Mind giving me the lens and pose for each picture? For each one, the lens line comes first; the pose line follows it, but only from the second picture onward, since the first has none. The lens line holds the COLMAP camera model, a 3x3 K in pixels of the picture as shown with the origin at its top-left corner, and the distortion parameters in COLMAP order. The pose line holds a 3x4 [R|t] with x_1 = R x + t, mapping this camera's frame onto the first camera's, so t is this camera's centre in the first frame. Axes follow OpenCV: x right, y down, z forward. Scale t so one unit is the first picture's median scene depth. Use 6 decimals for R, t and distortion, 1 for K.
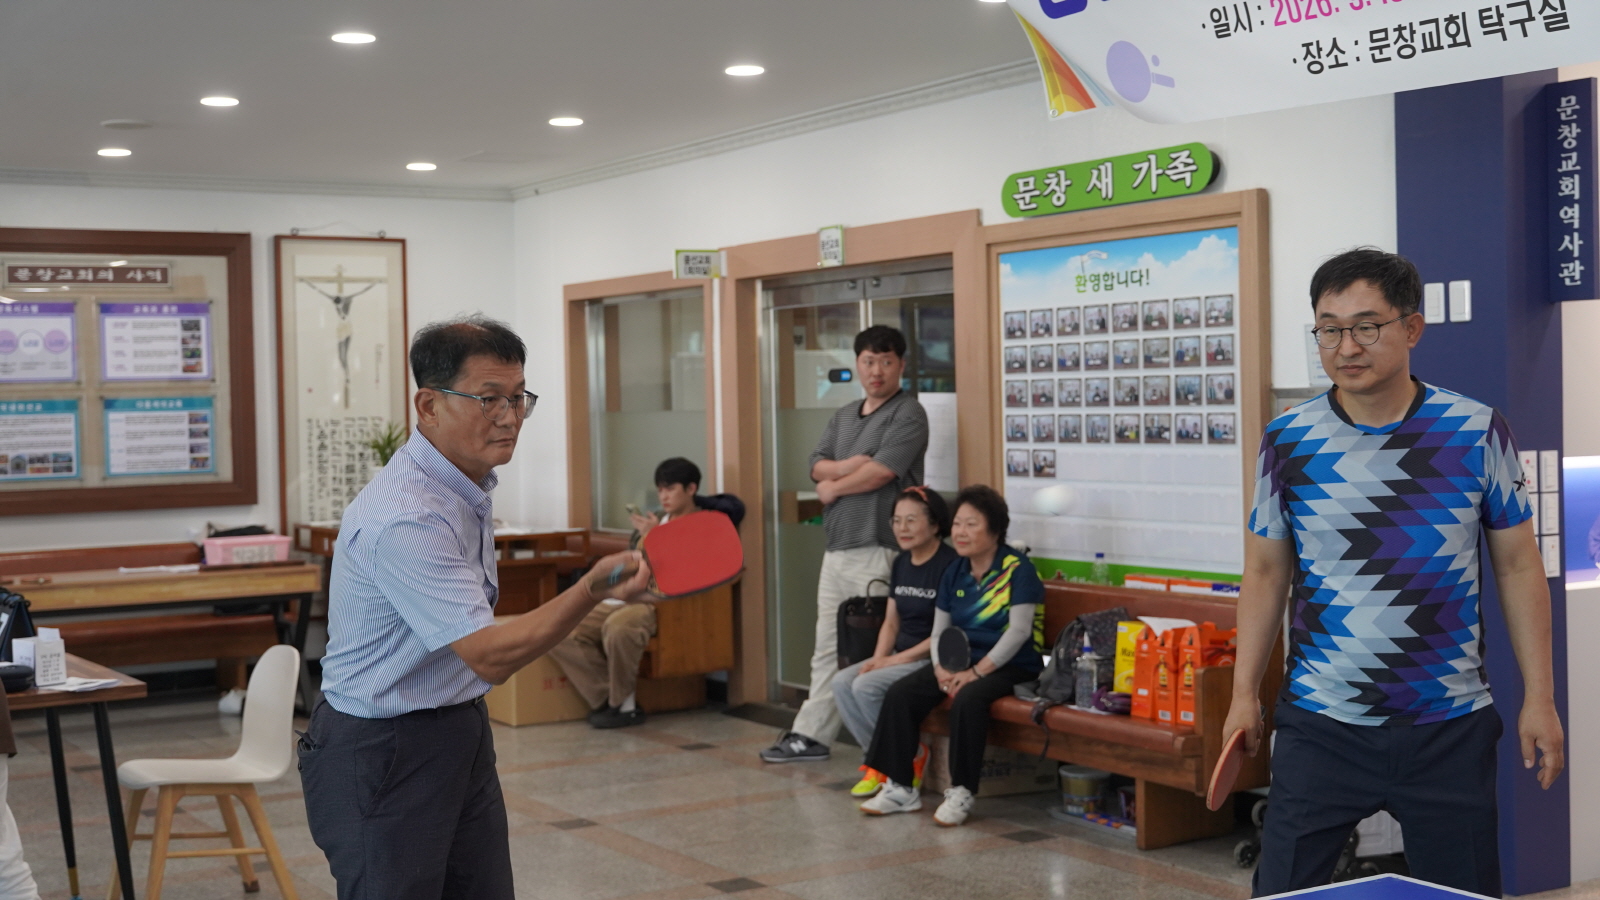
lens RADIAL K [[2046.5, 0, 800.0], [0, 2046.5, 450.0], [0, 0, 1]] dist [0.014884, -0.057216]
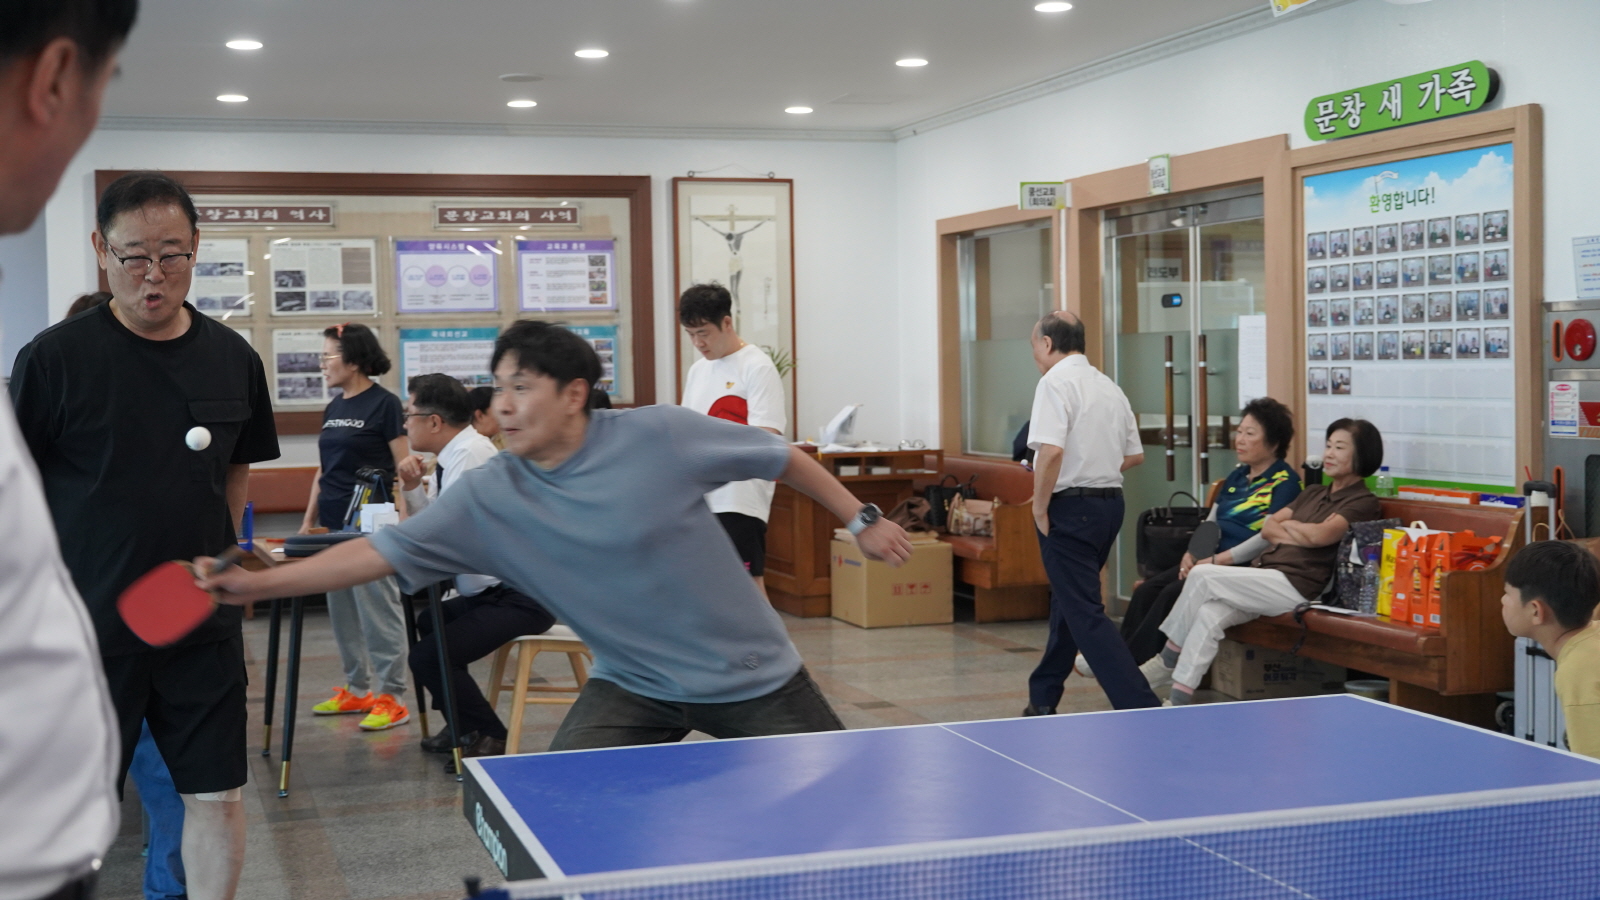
lens RADIAL K [[2046.5, 0, 800.0], [0, 2046.5, 450.0], [0, 0, 1]] dist [0.014884, -0.057216]
pose [[0.970910, 0.013481, -0.239064, 0.102176], [-0.007874, 0.999671, 0.024395, 0.018488], [0.239315, -0.021803, 0.970697, -0.062726]]
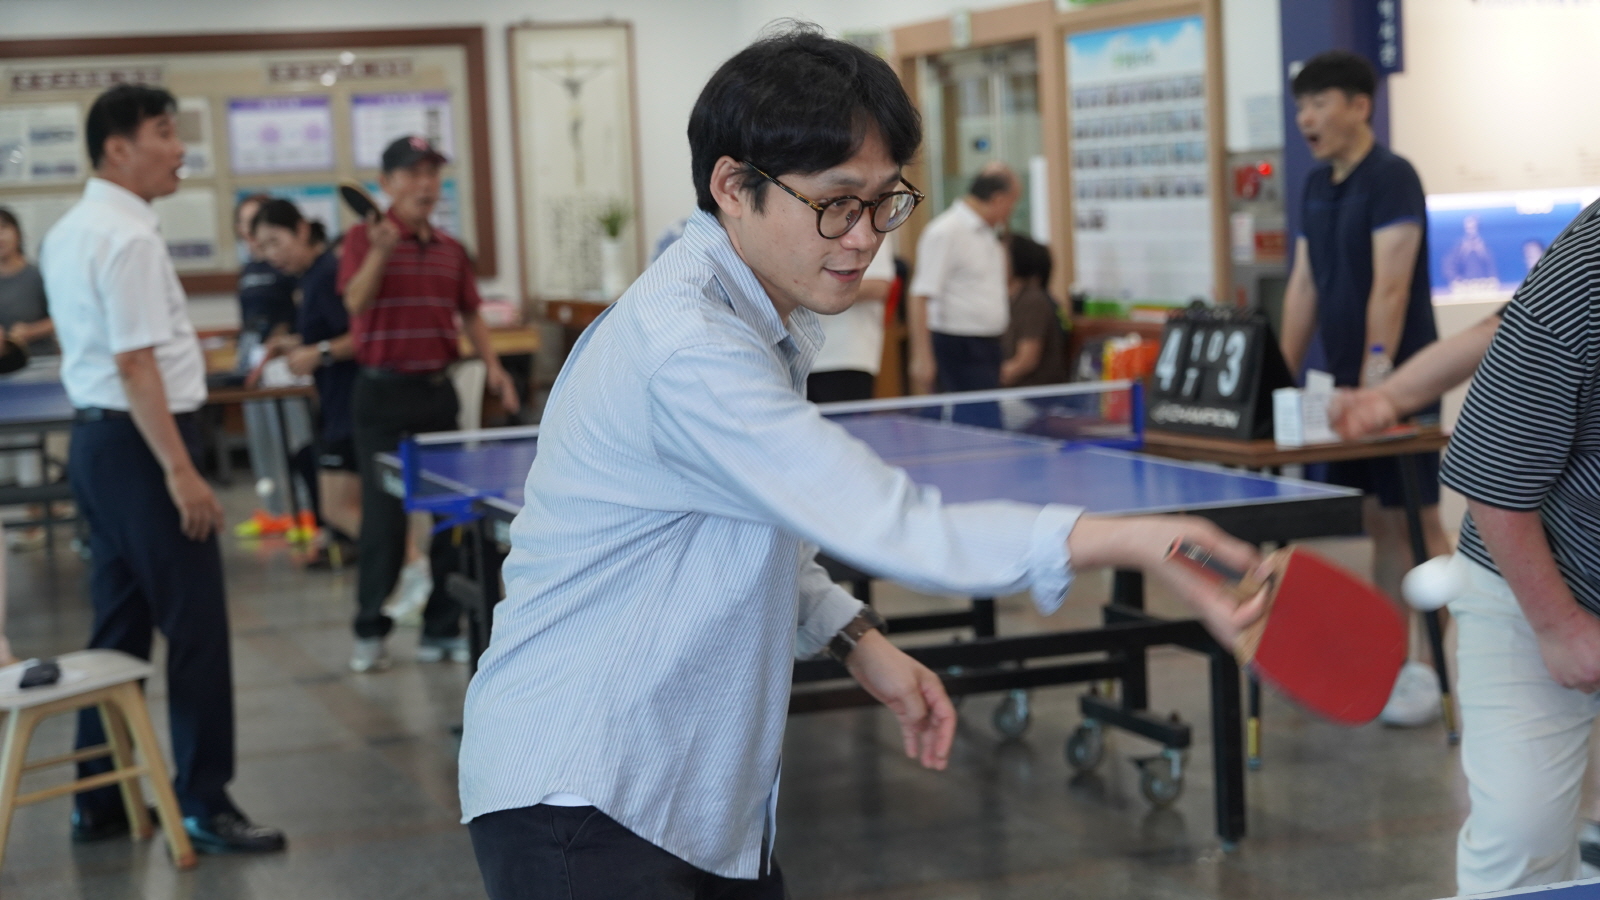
lens RADIAL K [[2944.1, 0, 800.0], [0, 2944.1, 450.0], [0, 0, 1]] dist [-0.012133, -0.060160]
pose [[0.976741, -0.007660, -0.214285, 0.311541], [0.022992, 0.997341, 0.069149, 0.018887], [0.213185, -0.072468, 0.974320, -0.676240]]
